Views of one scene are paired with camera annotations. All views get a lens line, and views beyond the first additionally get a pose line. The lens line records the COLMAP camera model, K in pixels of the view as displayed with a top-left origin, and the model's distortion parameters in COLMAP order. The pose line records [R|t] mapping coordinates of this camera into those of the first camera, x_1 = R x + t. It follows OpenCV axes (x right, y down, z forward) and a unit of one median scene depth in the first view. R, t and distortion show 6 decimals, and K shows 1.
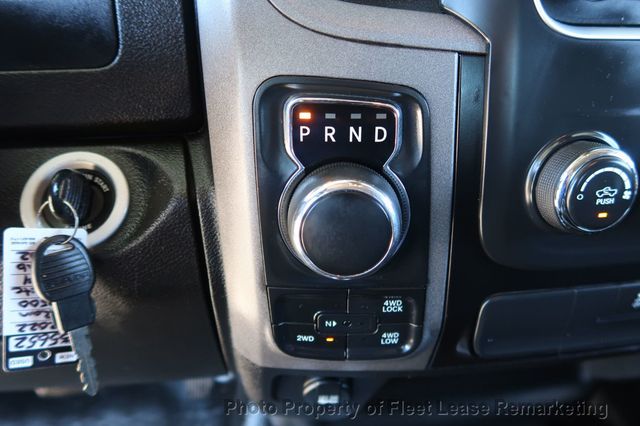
lens RADIAL K [[443.5, 0, 319.9], [0, 443.5, 215.1], [0, 0, 1]] dist [-0.029879, 0.008873]
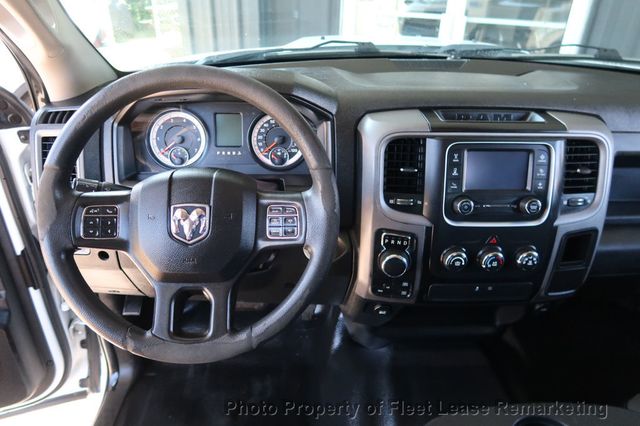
lens RADIAL K [[443.5, 0, 320.6], [0, 443.5, 213.0], [0, 0, 1]] dist [-0.029879, 0.008873]
pose [[0.994287, 0.076049, -0.074894, -0.303074], [-0.070069, 0.994371, 0.079480, -0.625845], [0.080517, -0.073778, 0.994019, -2.663722]]
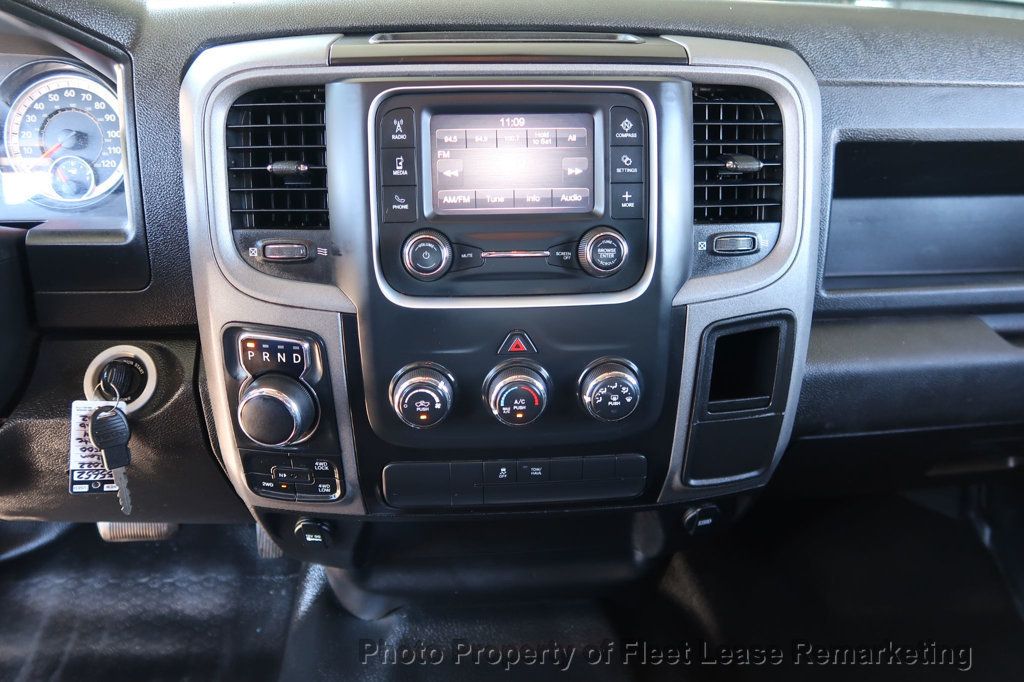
lens RADIAL K [[709.6, 0, 513.6], [0, 709.6, 346.3], [0, 0, 1]] dist [-0.029879, 0.008873]
pose [[0.996705, 0.048537, -0.064991, 0.931536], [-0.046547, 0.998410, 0.031796, -0.295424], [0.066431, -0.028666, 0.997379, -1.292032]]
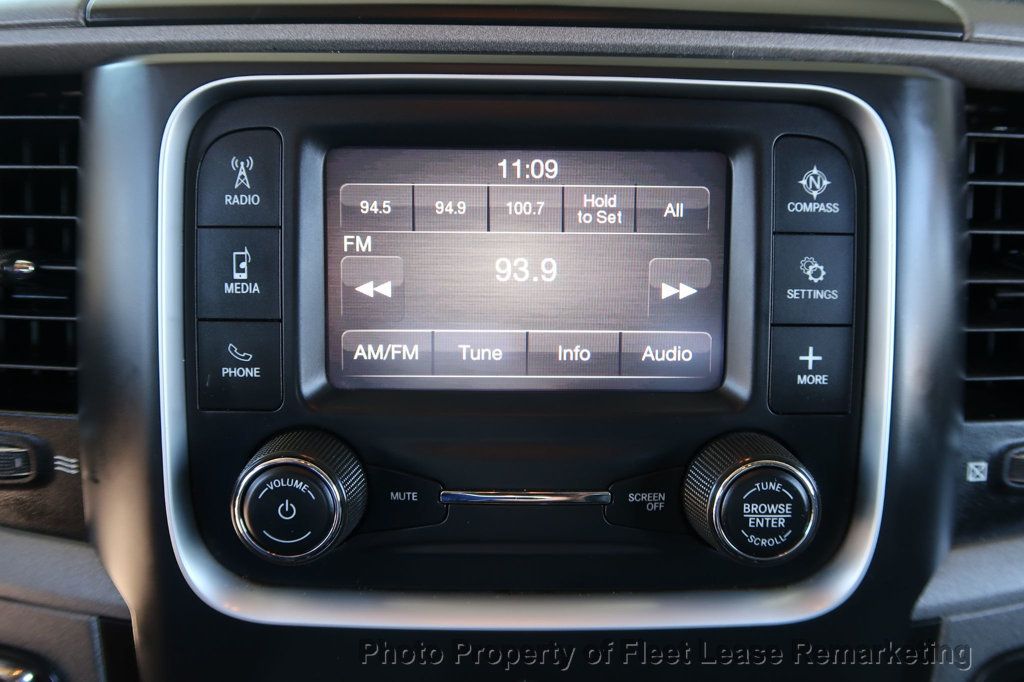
lens RADIAL K [[709.6, 0, 510.6], [0, 709.6, 342.3], [0, 0, 1]] dist [-0.029879, 0.008873]
pose [[0.991134, 0.073233, -0.110858, 0.847529], [-0.077964, 0.996195, -0.038957, -0.652499], [0.107583, 0.047254, 0.993072, -0.009191]]
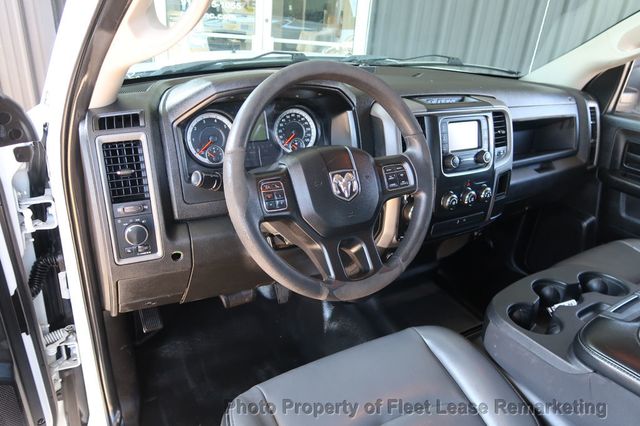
lens RADIAL K [[443.5, 0, 318.7], [0, 443.5, 214.7], [0, 0, 1]] dist [-0.029879, 0.008873]
pose [[0.914832, -0.095763, 0.392315, -2.746057], [0.086743, 0.995399, 0.040701, -0.235163], [-0.394408, -0.003204, 0.918930, -3.065005]]
